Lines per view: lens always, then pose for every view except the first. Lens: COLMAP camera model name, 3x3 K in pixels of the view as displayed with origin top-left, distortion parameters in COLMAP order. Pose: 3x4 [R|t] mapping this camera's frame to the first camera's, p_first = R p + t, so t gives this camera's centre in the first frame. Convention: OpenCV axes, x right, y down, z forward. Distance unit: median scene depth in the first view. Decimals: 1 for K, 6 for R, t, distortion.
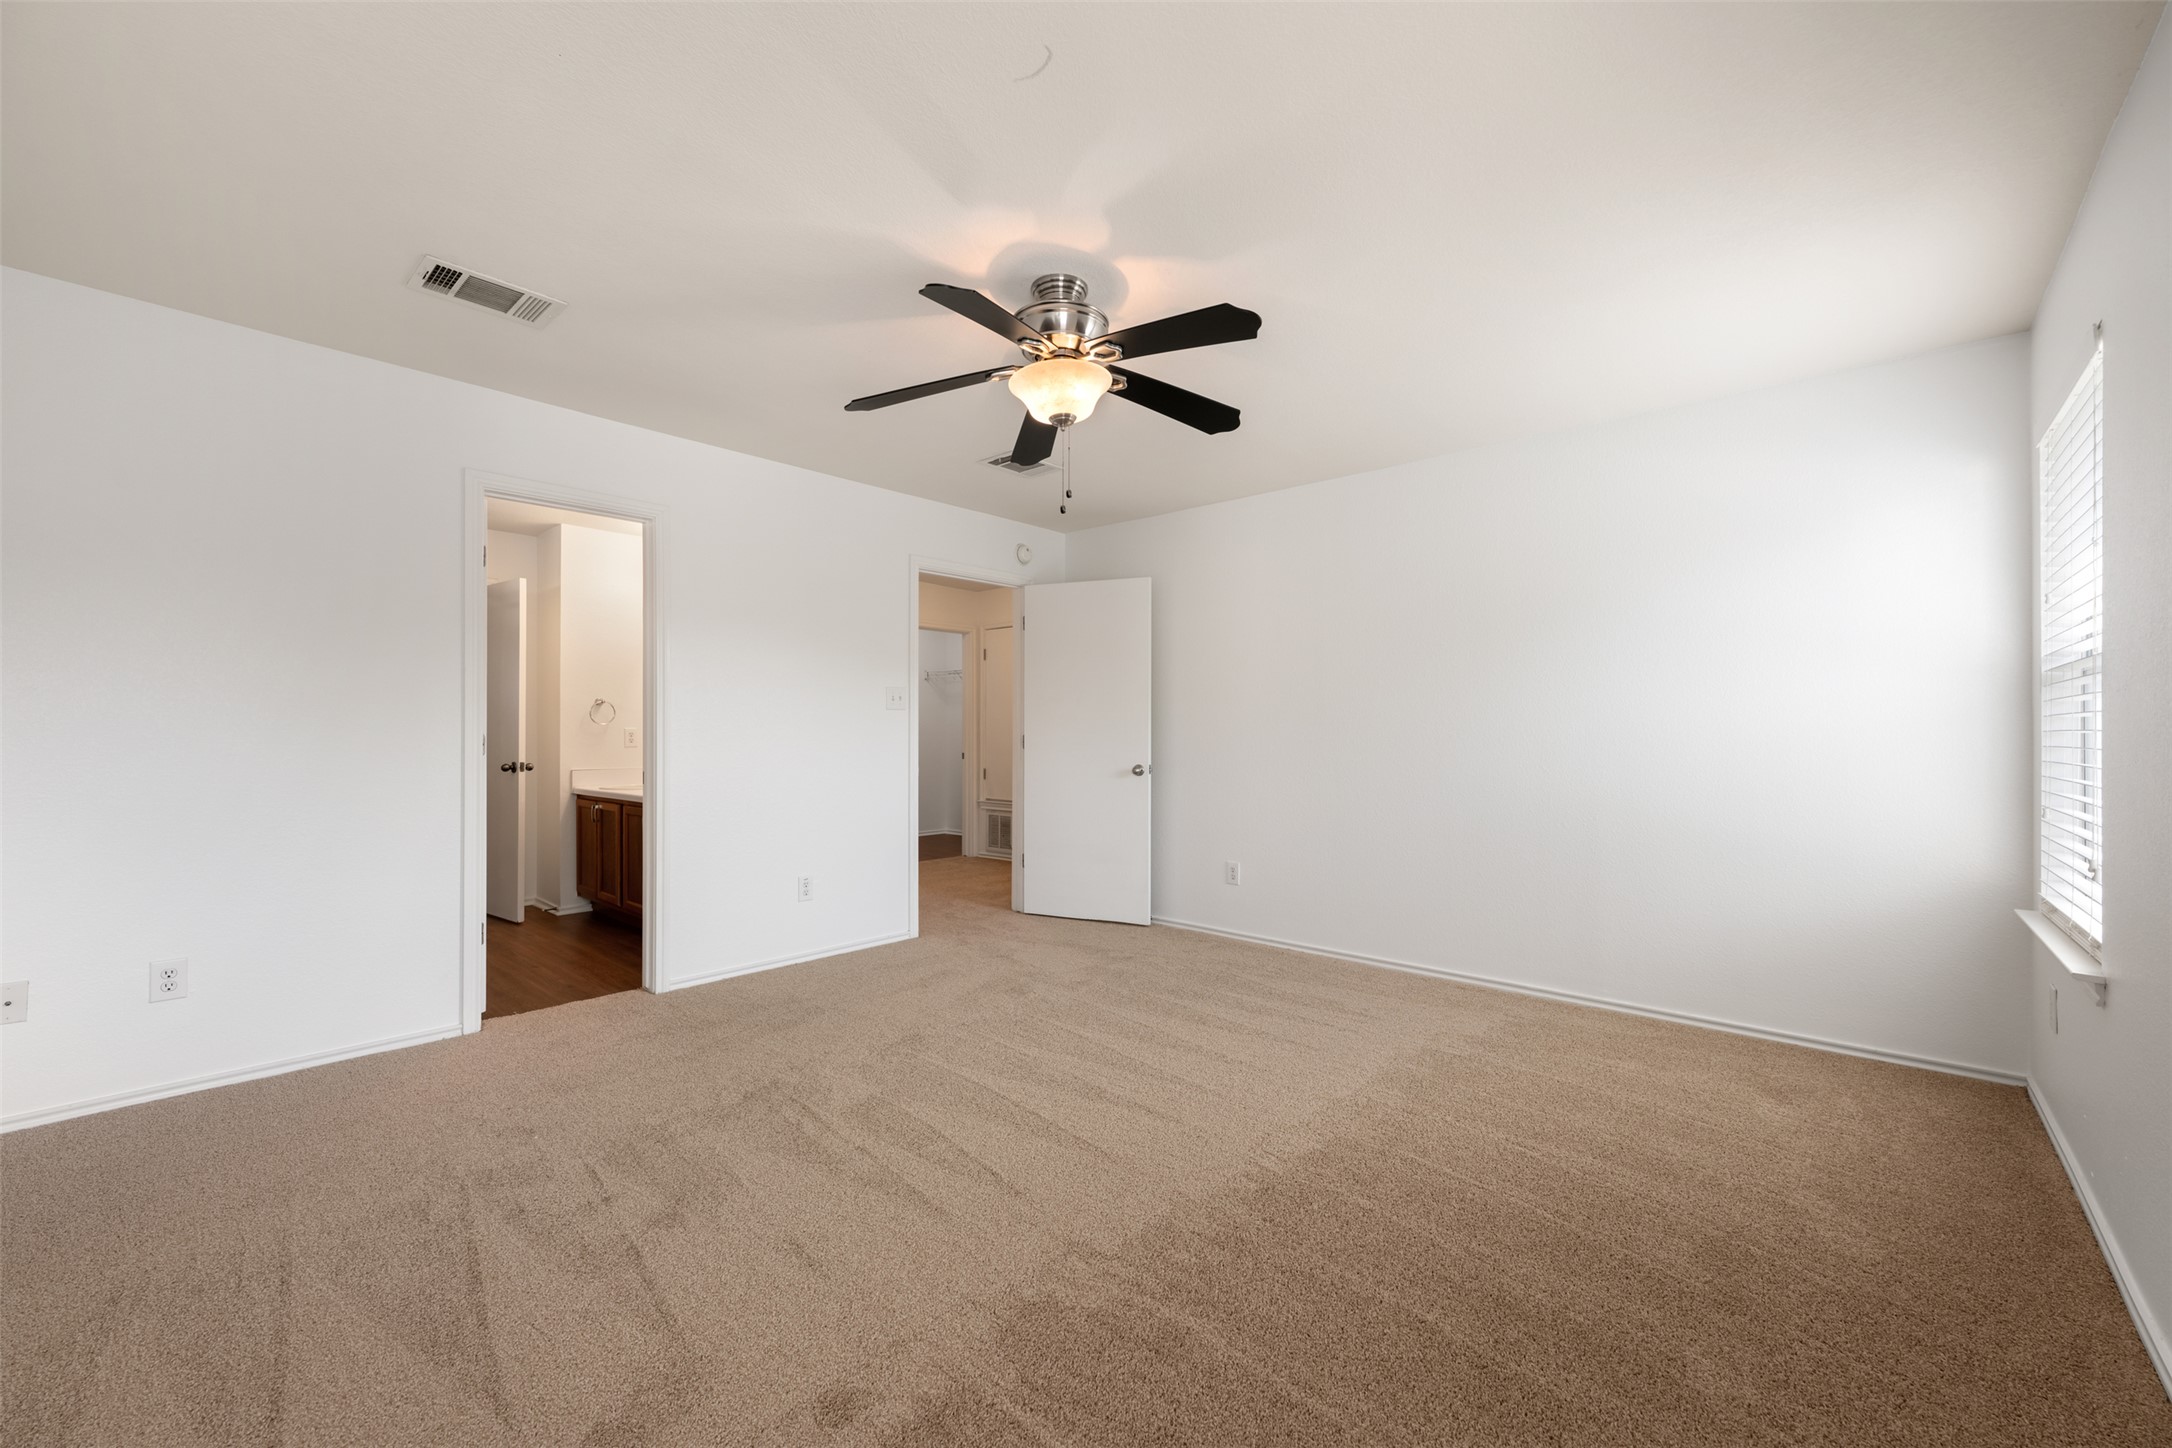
lens RADIAL K [[862.3, 0, 1089.3], [0, 862.3, 723.9], [0, 0, 1]] dist [-0.000817, 0.000112]
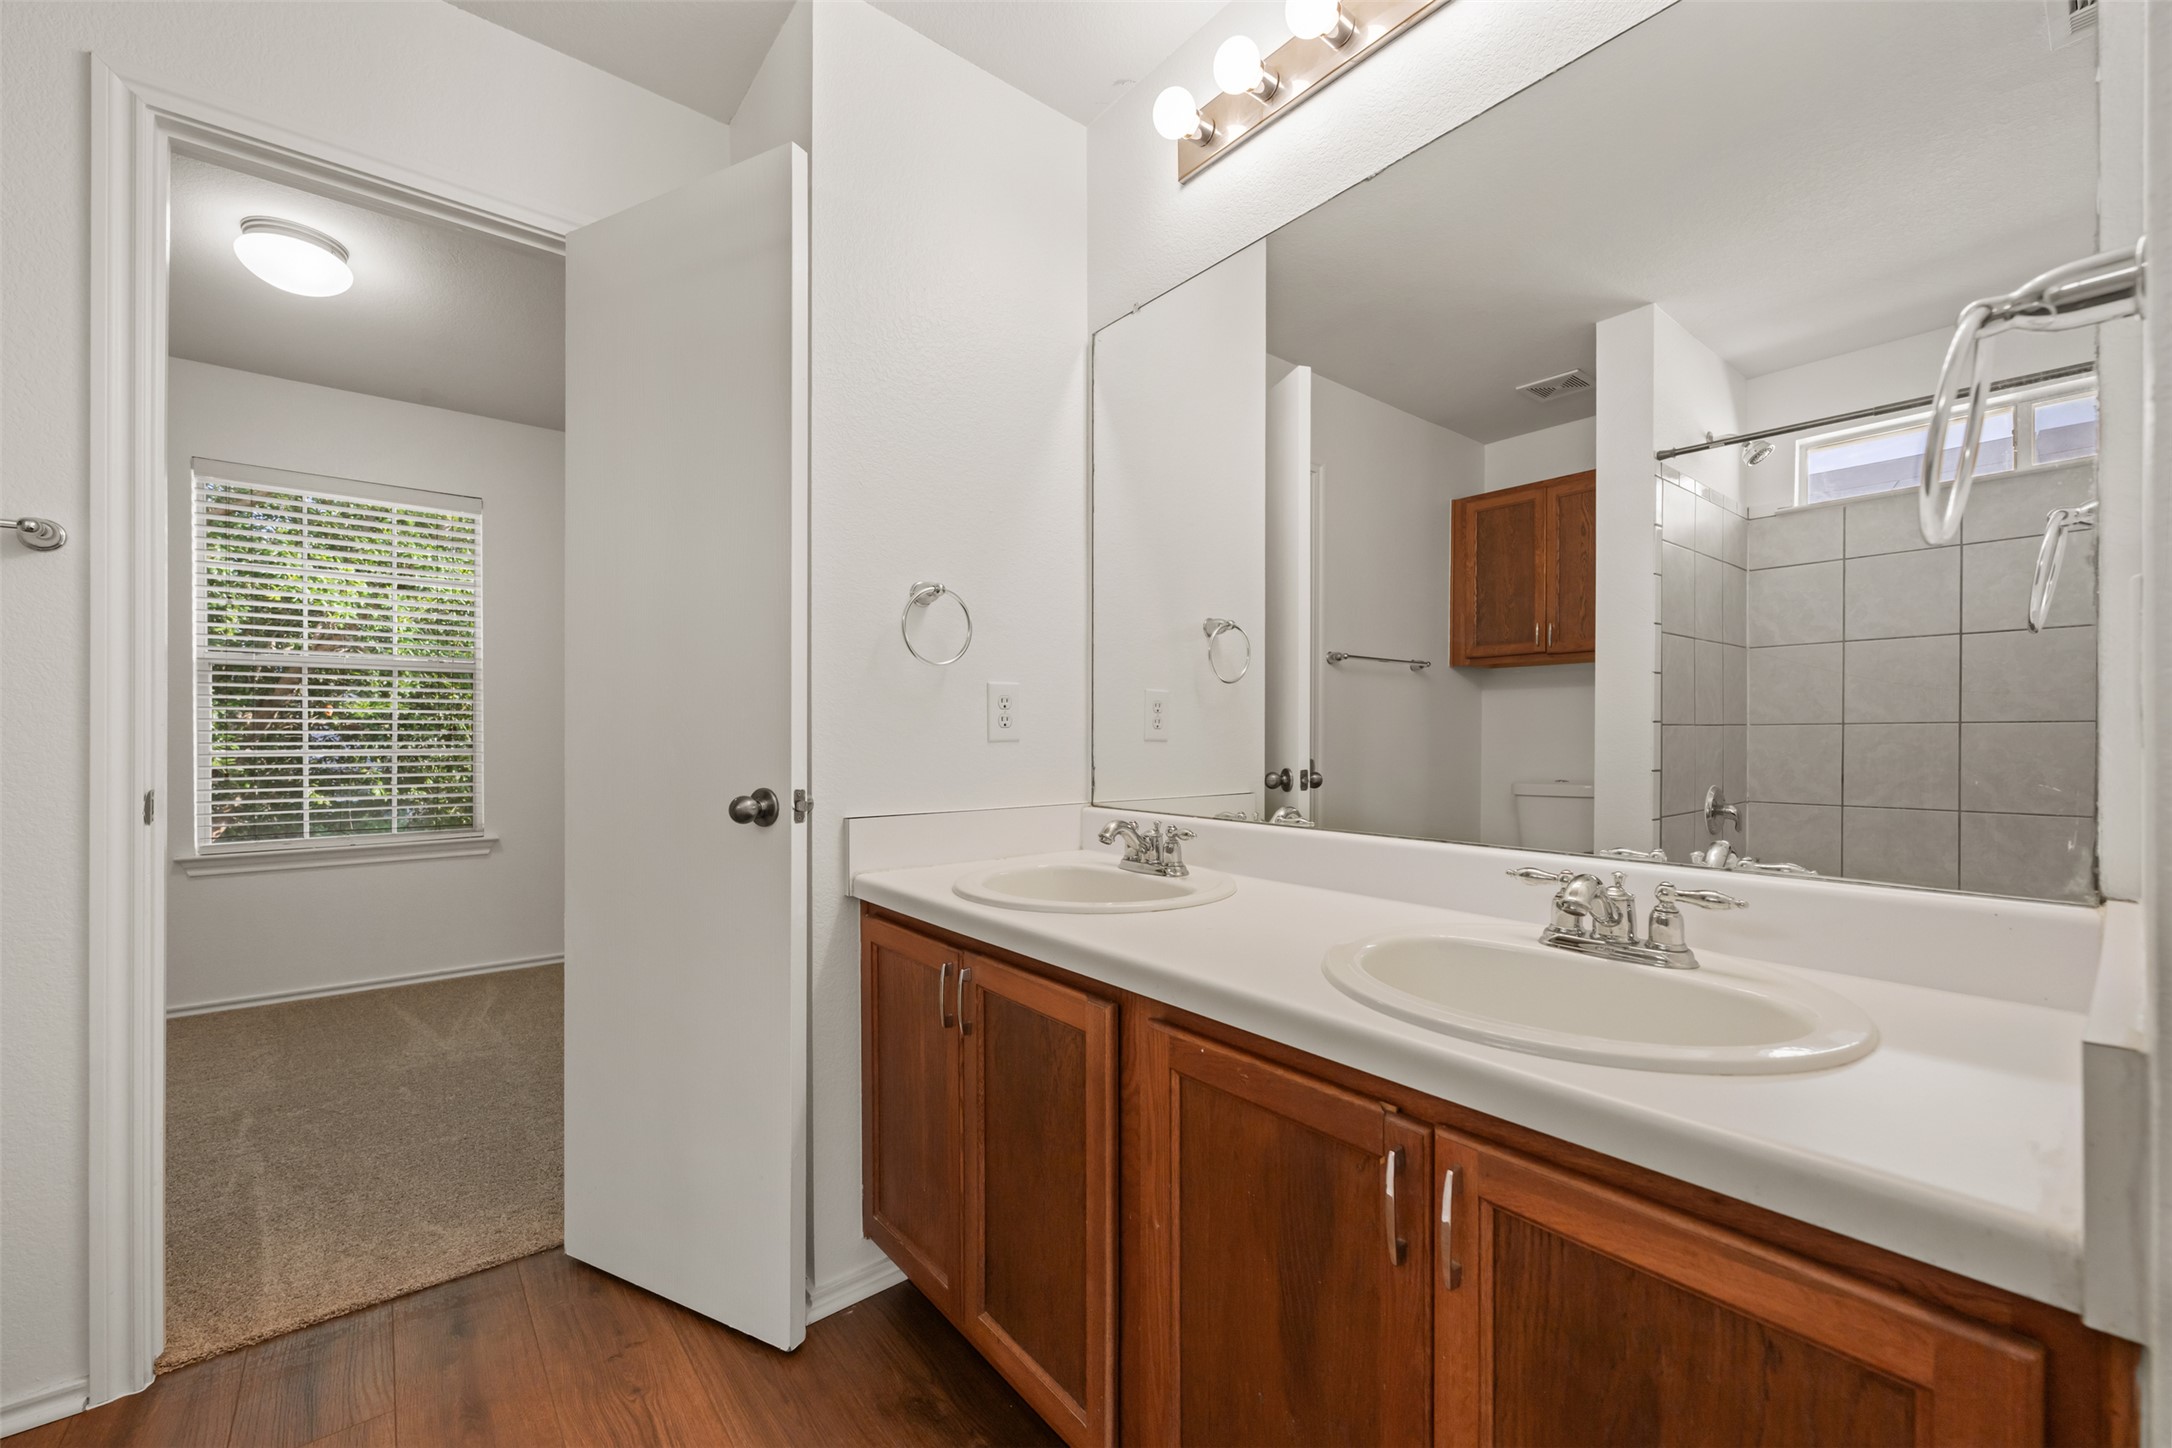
lens RADIAL K [[862.3, 0, 1083.5], [0, 862.3, 736.0], [0, 0, 1]] dist [-0.000817, 0.000112]
pose [[0.986759, -0.000561, -0.162195, -0.475776], [0.000481, 1.000000, -0.000531, 0.025665], [0.162195, 0.000446, 0.986759, 0.728164]]
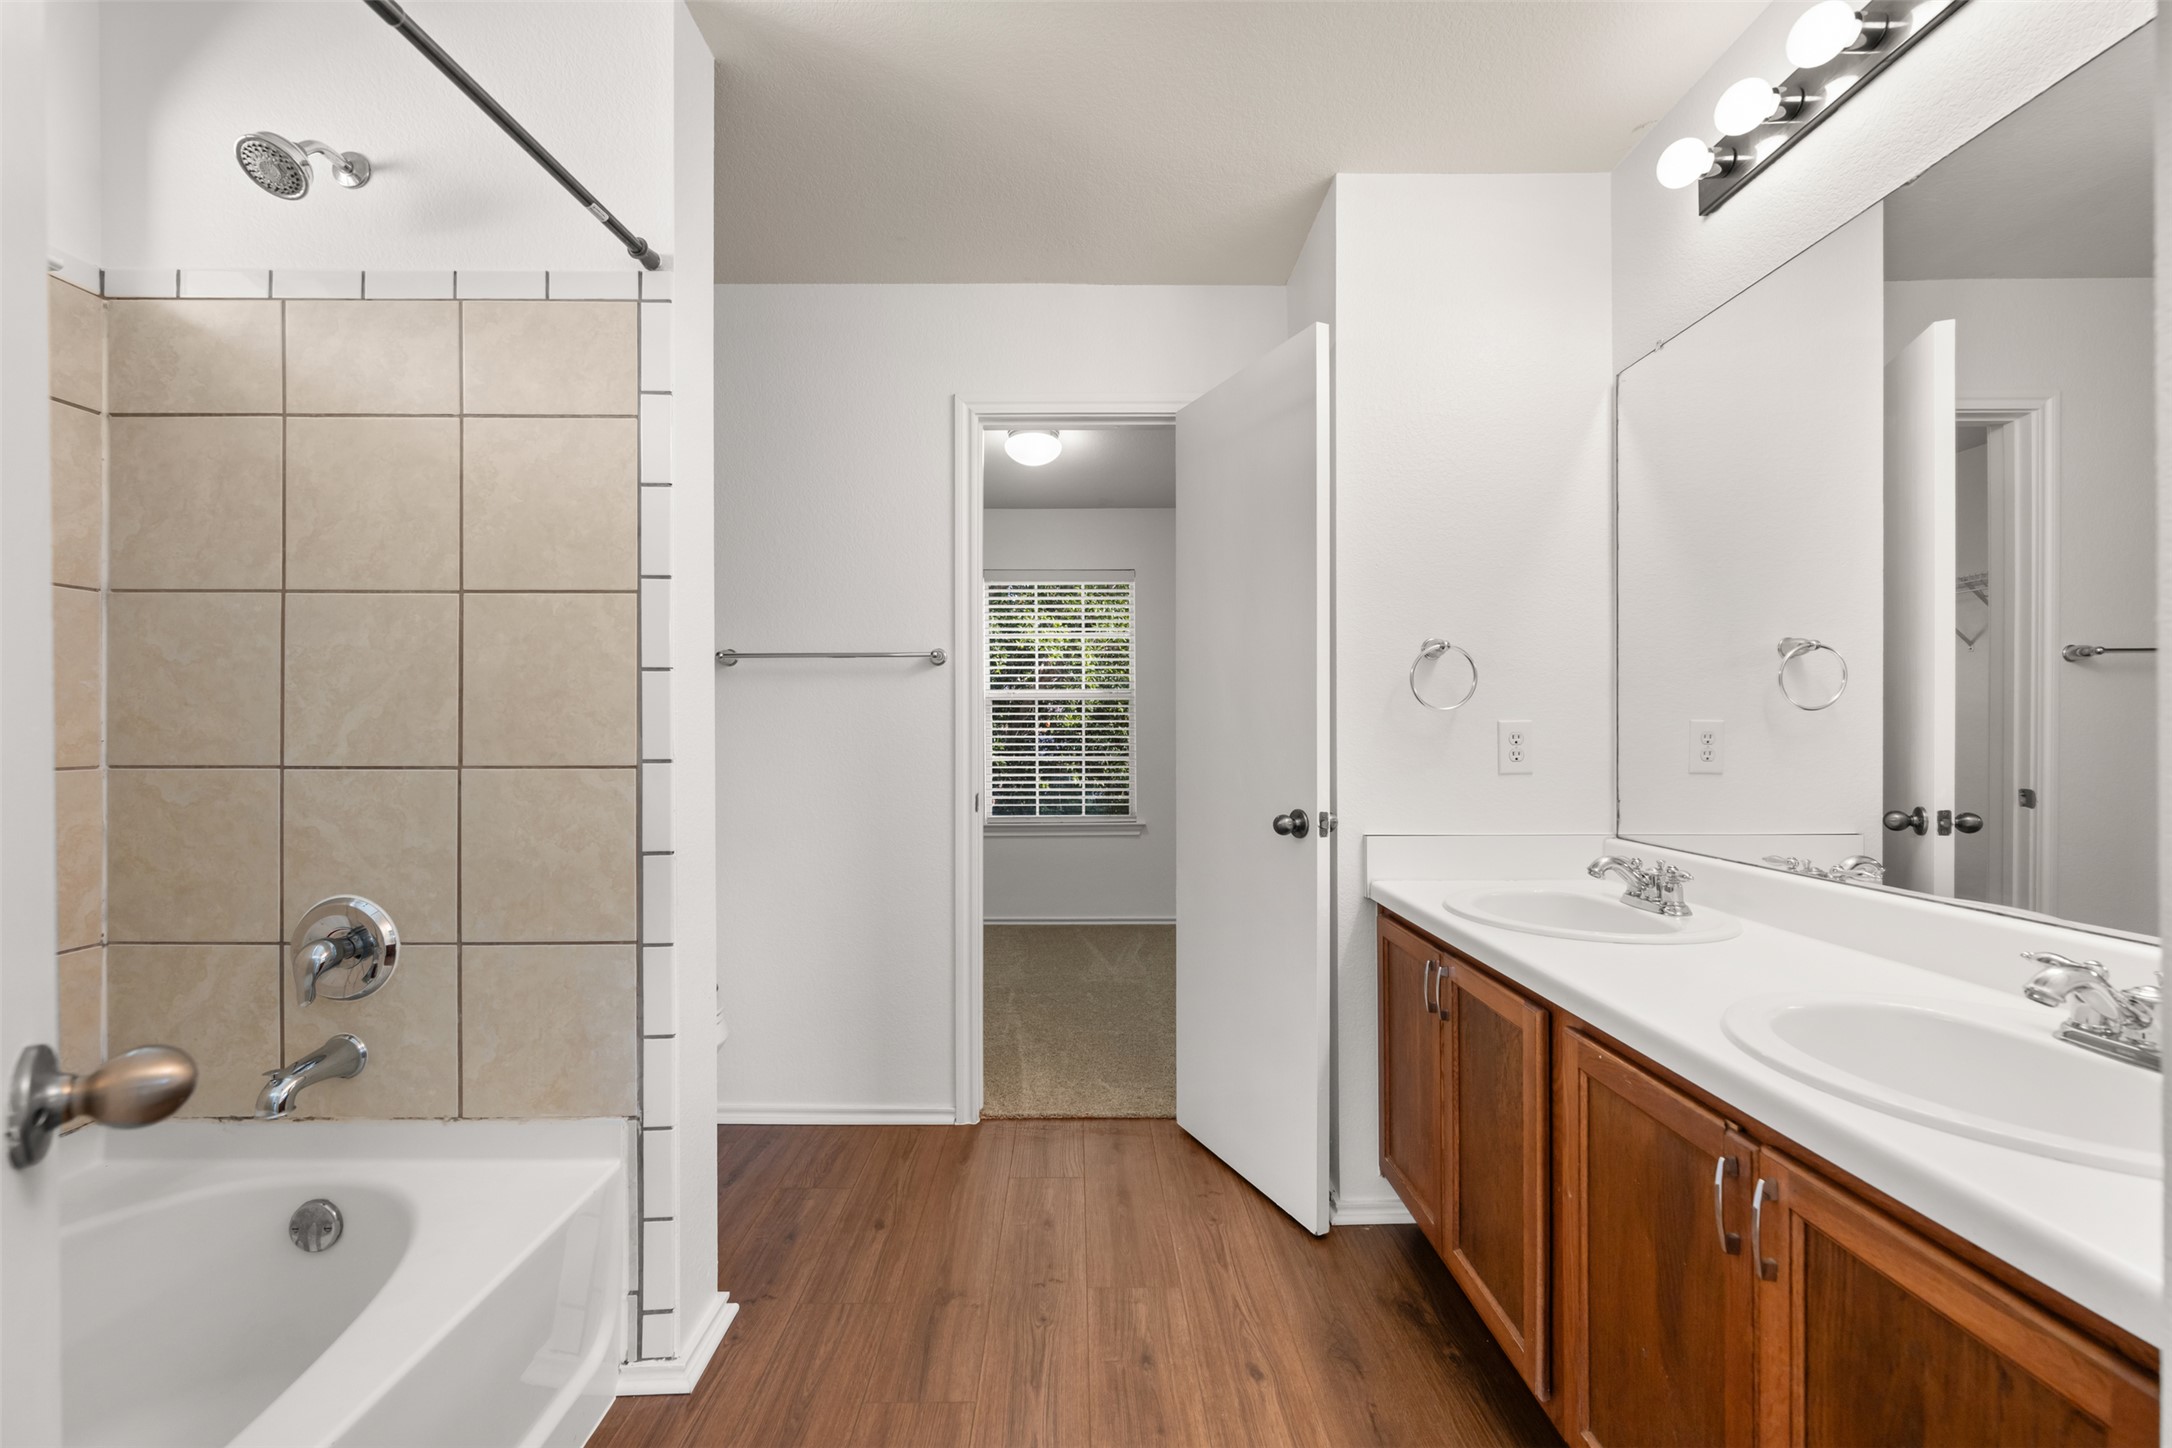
lens RADIAL K [[862.3, 0, 1086.3], [0, 862.3, 729.1], [0, 0, 1]] dist [-0.000817, 0.000112]
pose [[0.671200, -0.004405, -0.741264, -0.410069], [0.002139, 0.999990, -0.004006, 0.009434], [0.741274, 0.001103, 0.671202, 0.669589]]
